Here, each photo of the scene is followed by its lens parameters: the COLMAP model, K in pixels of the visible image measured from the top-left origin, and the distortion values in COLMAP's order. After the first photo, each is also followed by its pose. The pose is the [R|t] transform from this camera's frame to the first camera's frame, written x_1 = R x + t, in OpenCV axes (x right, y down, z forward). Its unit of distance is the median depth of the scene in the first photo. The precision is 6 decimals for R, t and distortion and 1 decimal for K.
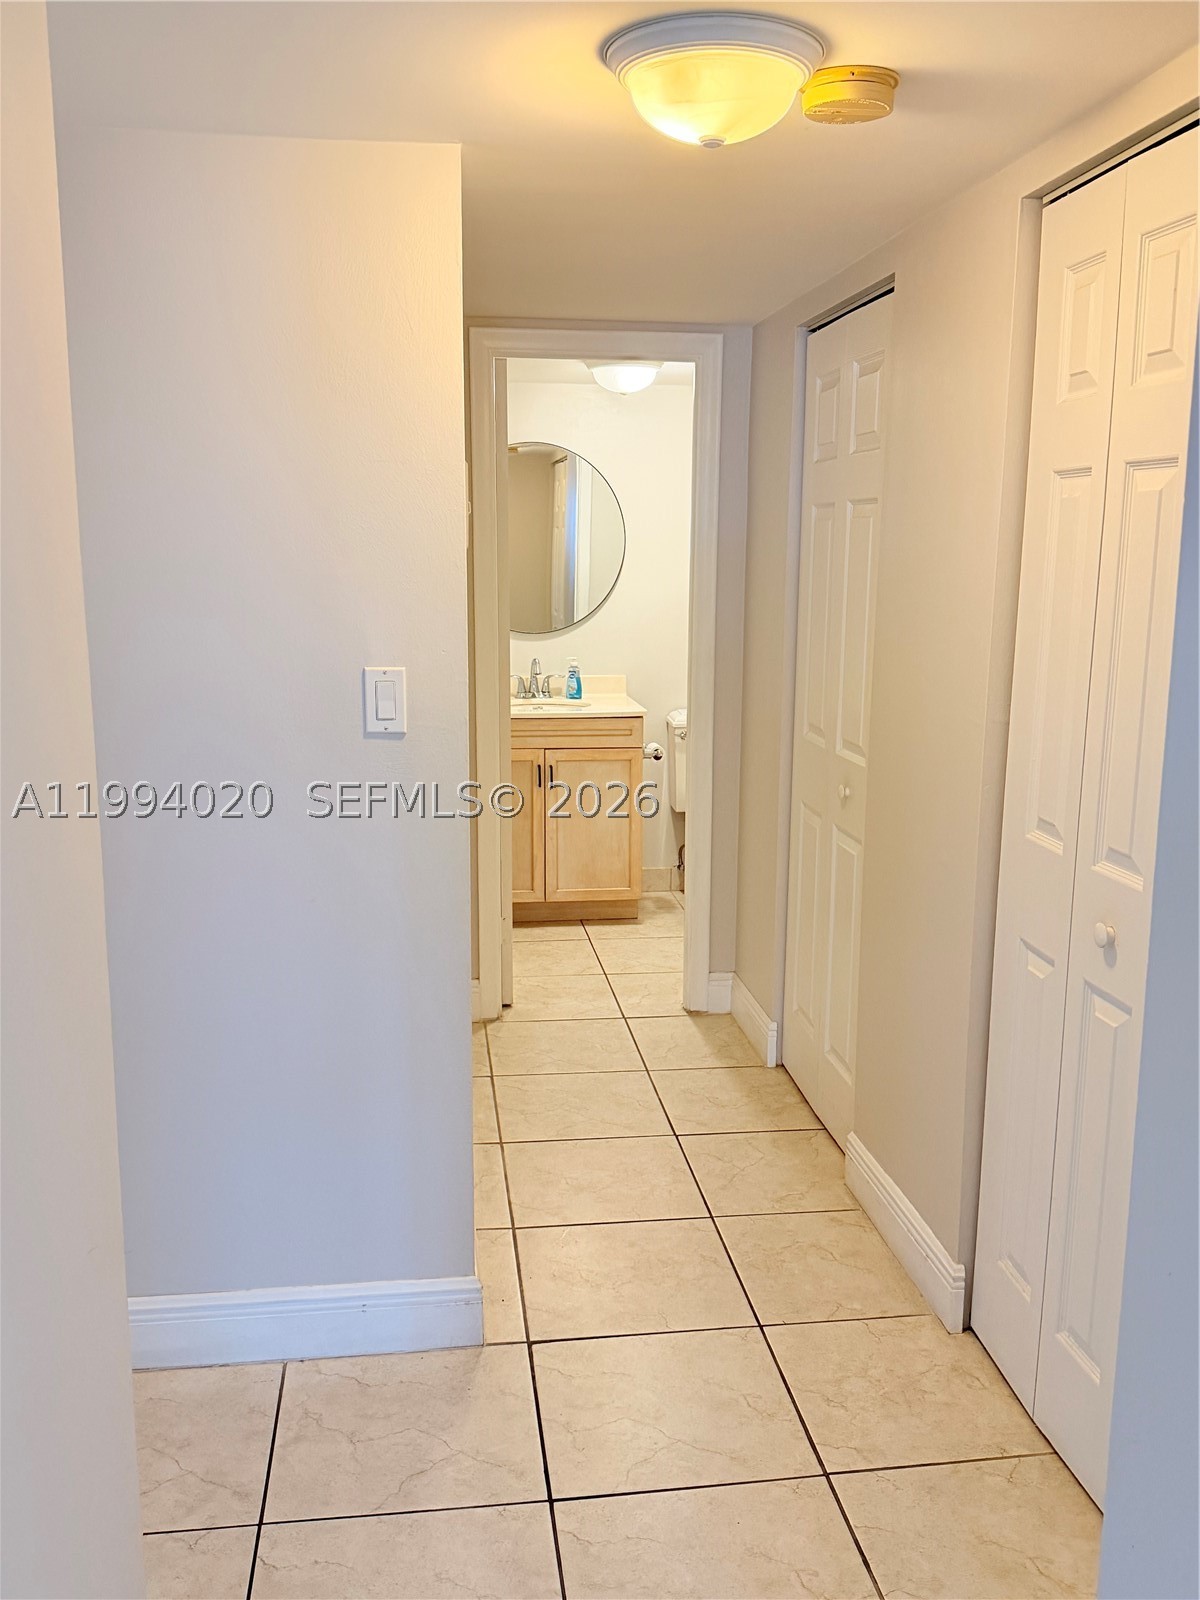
lens RADIAL K [[1388.7, 0, 602.1], [0, 1388.7, 799.8], [0, 0, 1]] dist [0.002618, 0.001987]
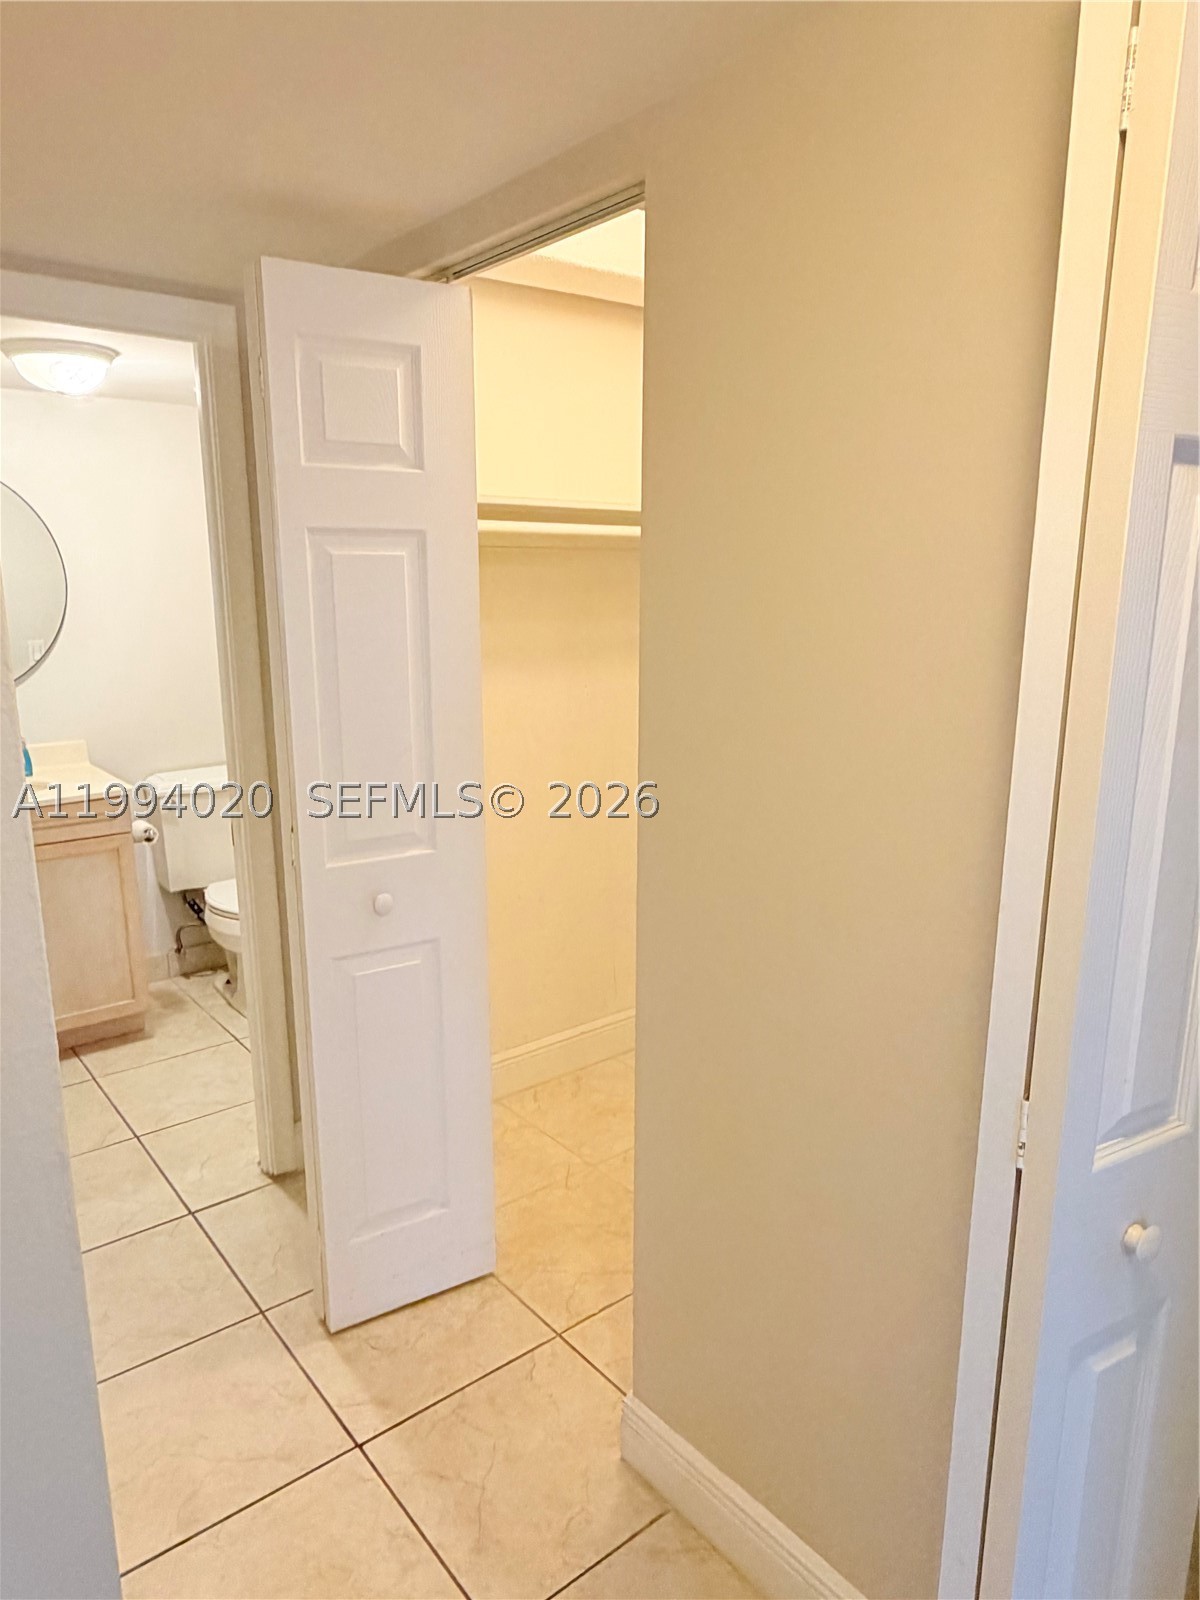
lens RADIAL K [[1059.4, 0, 596.9], [0, 1059.4, 796.9], [0, 0, 1]] dist [-0.009652, 0.002814]
pose [[0.854270, -0.121947, 0.505324, -0.048246], [0.102627, 0.992526, 0.066026, -0.070139], [-0.509599, -0.004544, 0.860400, 0.316458]]
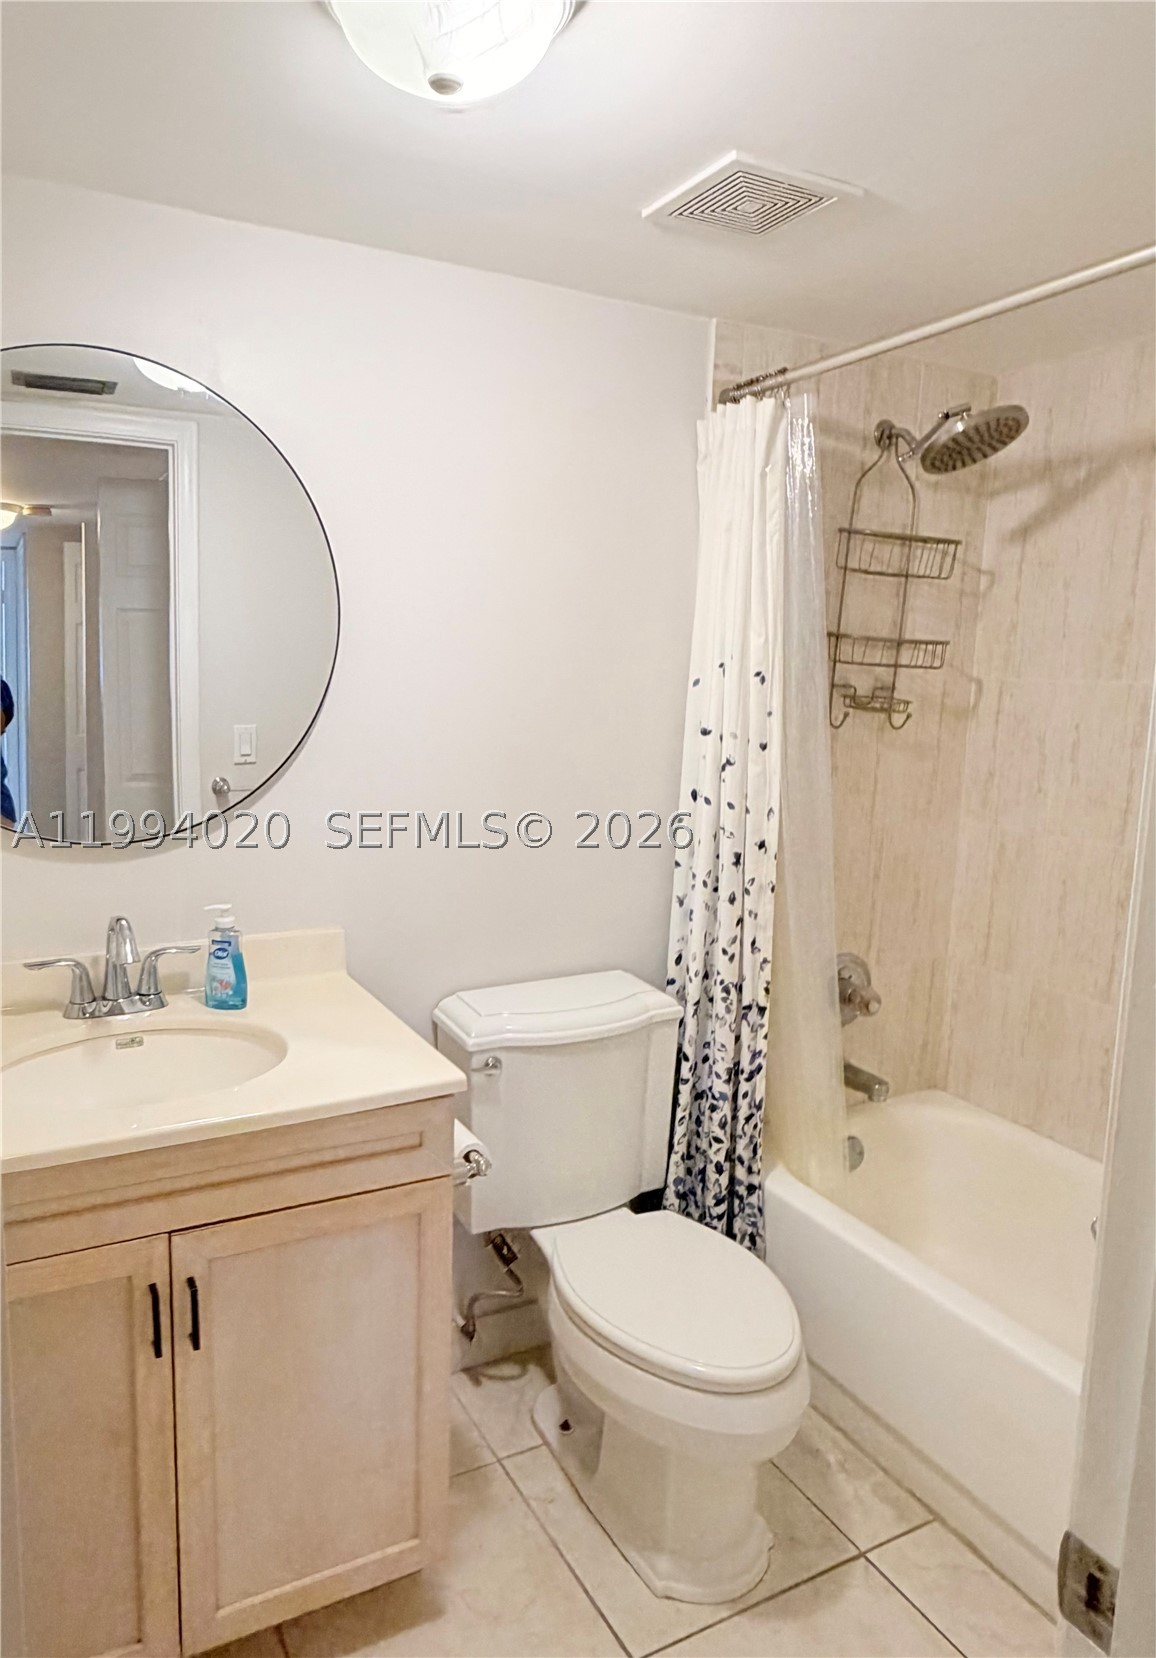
lens RADIAL K [[1140.8, 0, 577.0], [0, 1140.8, 822.9], [0, 0, 1]] dist [-0.002804, 0.001125]
pose [[0.933189, -0.027866, 0.358305, -0.043923], [0.035546, 0.999258, -0.014864, -0.122543], [-0.357624, 0.026607, 0.933486, 0.690467]]
